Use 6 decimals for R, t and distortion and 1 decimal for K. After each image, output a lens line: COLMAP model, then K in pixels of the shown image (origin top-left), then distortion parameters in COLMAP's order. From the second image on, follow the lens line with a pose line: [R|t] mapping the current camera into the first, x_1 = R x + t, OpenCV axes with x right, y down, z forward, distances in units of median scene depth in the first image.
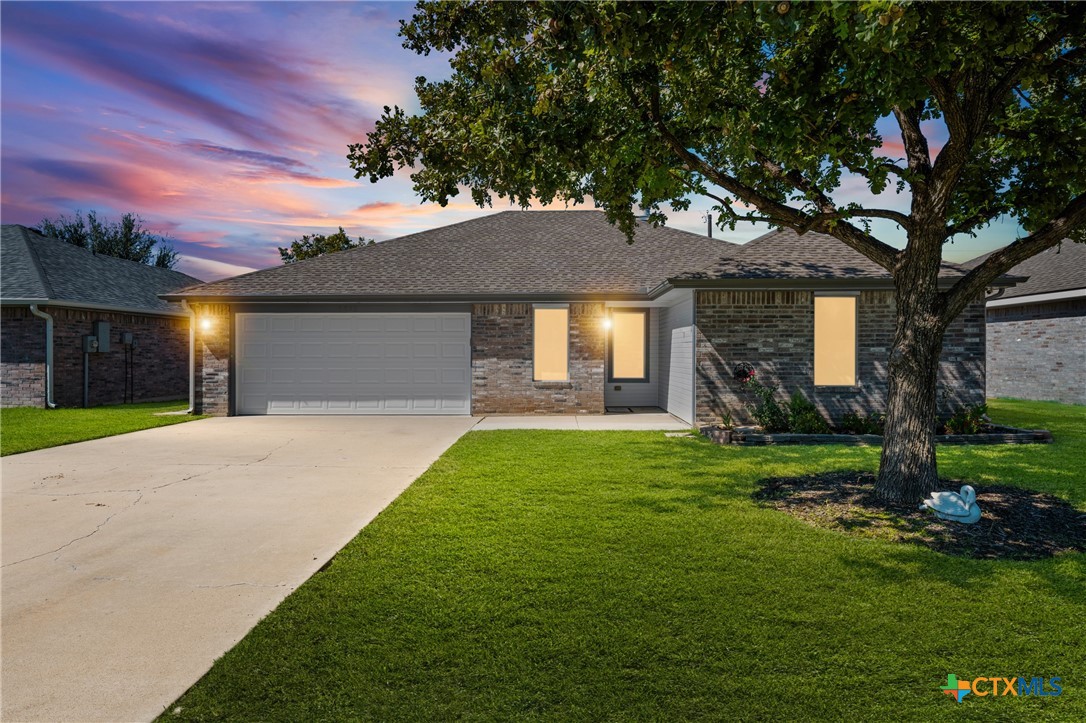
lens RADIAL K [[641.9, 0, 543.0], [0, 641.9, 361.5], [0, 0, 1]] dist [0.017844, 0.000769]
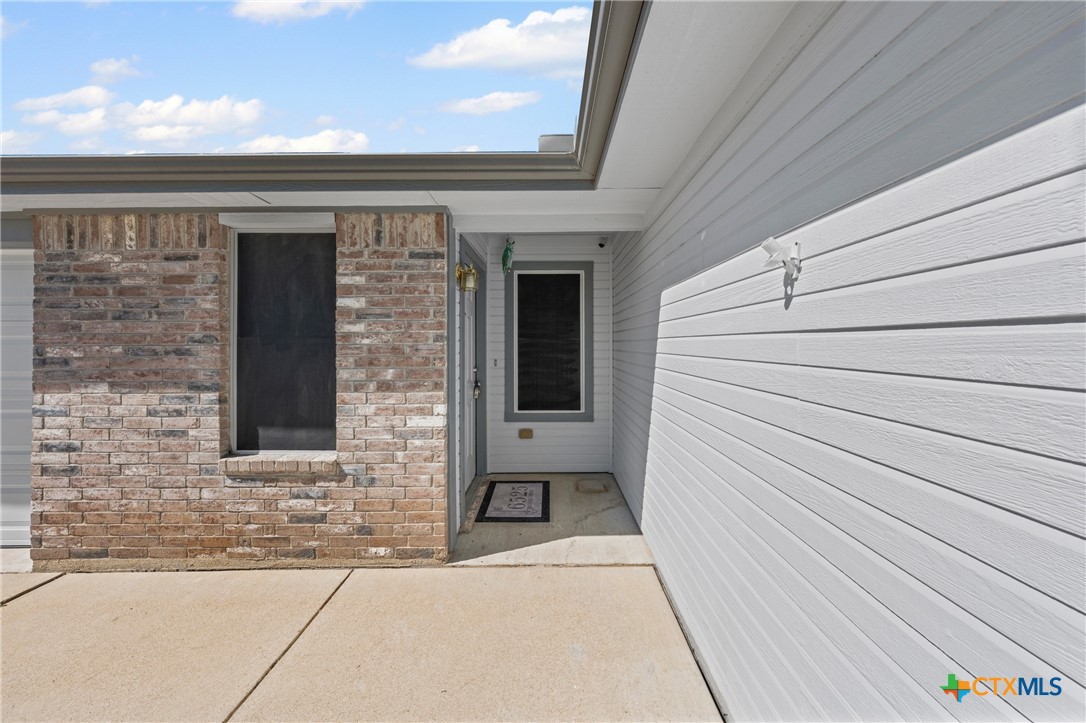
lens RADIAL K [[412.5, 0, 546.1], [0, 412.5, 339.8], [0, 0, 1]] dist [0.001166, 0.000084]
pose [[0.999747, -0.002364, 0.022381, 0.140164], [0.003020, 0.999565, -0.029325, -0.020915], [-0.022302, 0.029385, 0.999319, 0.790416]]
